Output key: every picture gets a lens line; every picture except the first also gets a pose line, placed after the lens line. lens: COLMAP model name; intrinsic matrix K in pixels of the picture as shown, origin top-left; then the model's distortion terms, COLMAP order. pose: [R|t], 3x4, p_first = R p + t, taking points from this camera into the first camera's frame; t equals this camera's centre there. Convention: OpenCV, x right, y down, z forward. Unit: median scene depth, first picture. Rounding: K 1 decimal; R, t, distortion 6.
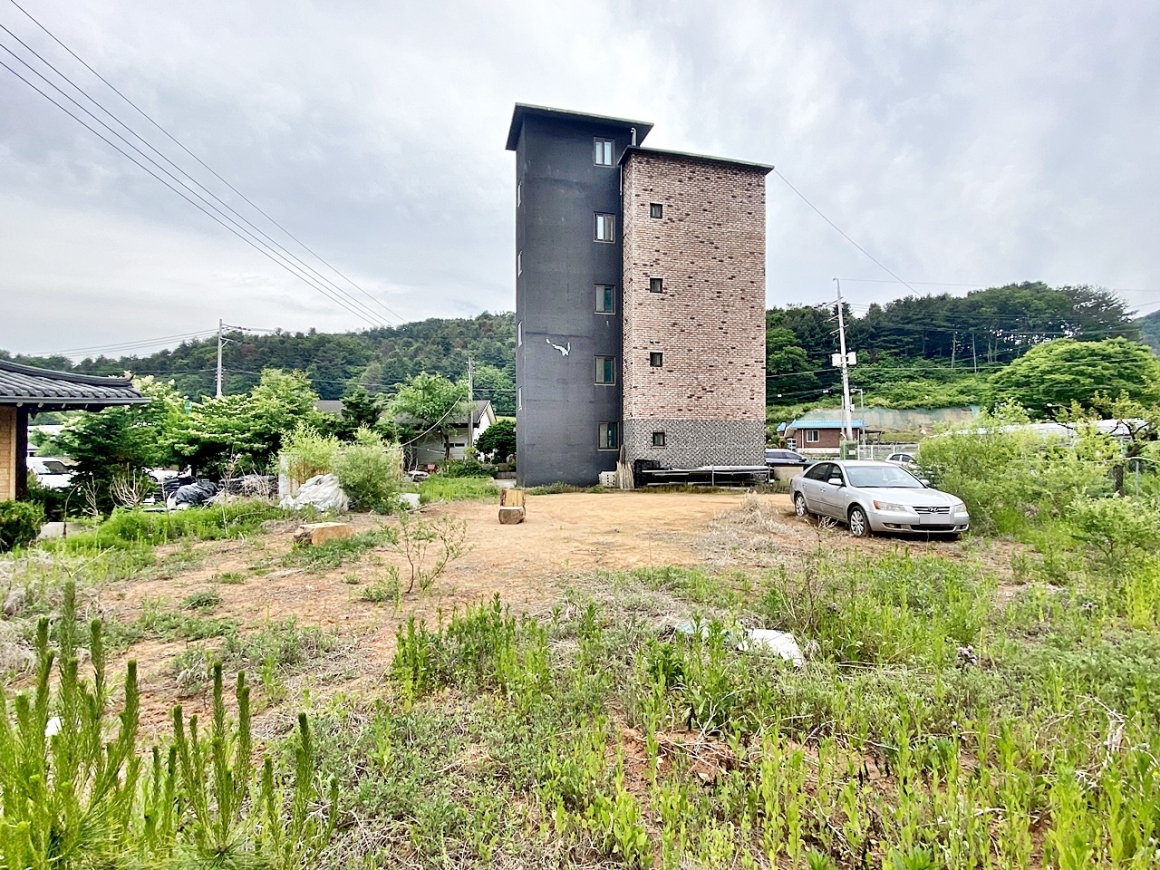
lens RADIAL K [[549.2, 0, 580.6], [0, 549.2, 438.8], [0, 0, 1]] dist [0.027390, -0.024718]
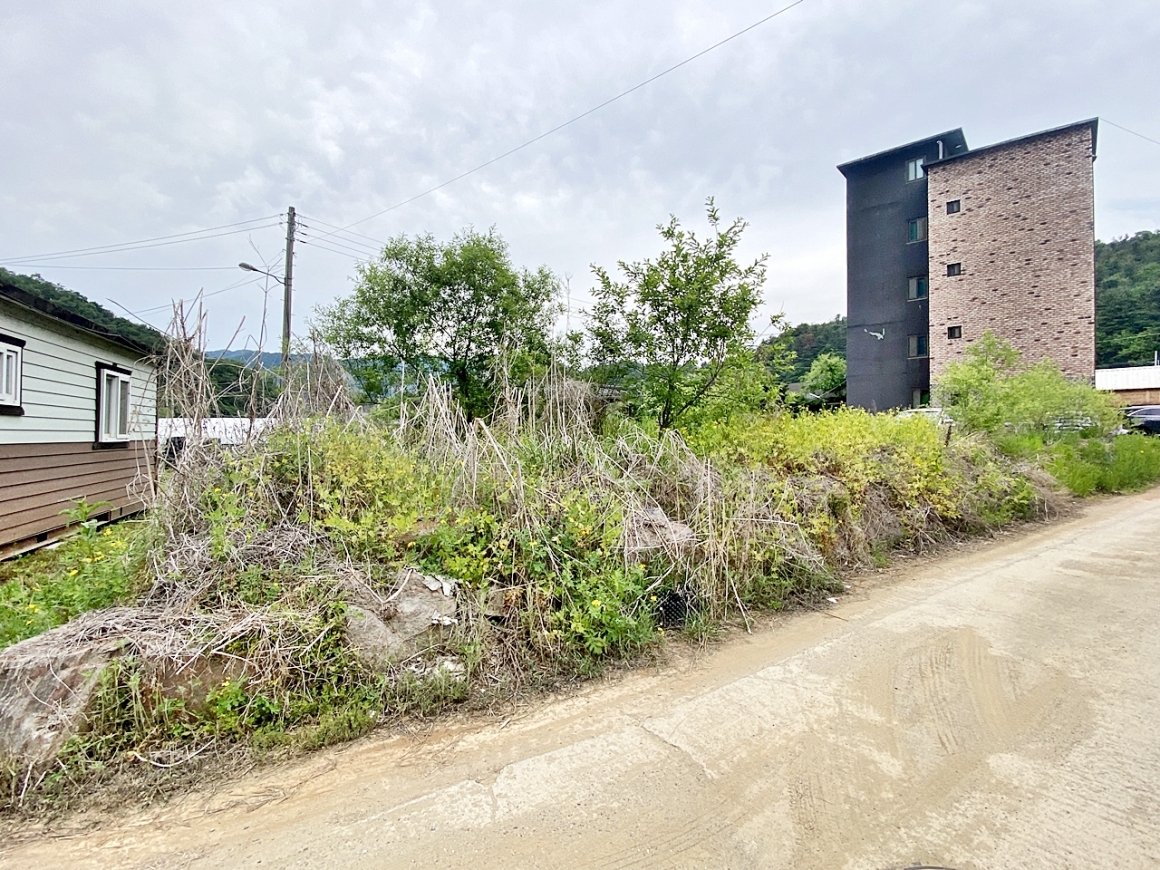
lens RADIAL K [[545.7, 0, 574.0], [0, 545.7, 432.0], [0, 0, 1]] dist [0.021671, -0.020148]
pose [[0.564713, -0.000651, -0.825287, 0.632944], [0.020972, 0.999688, 0.013561, 0.036249], [0.825021, -0.024966, 0.564550, -0.340781]]
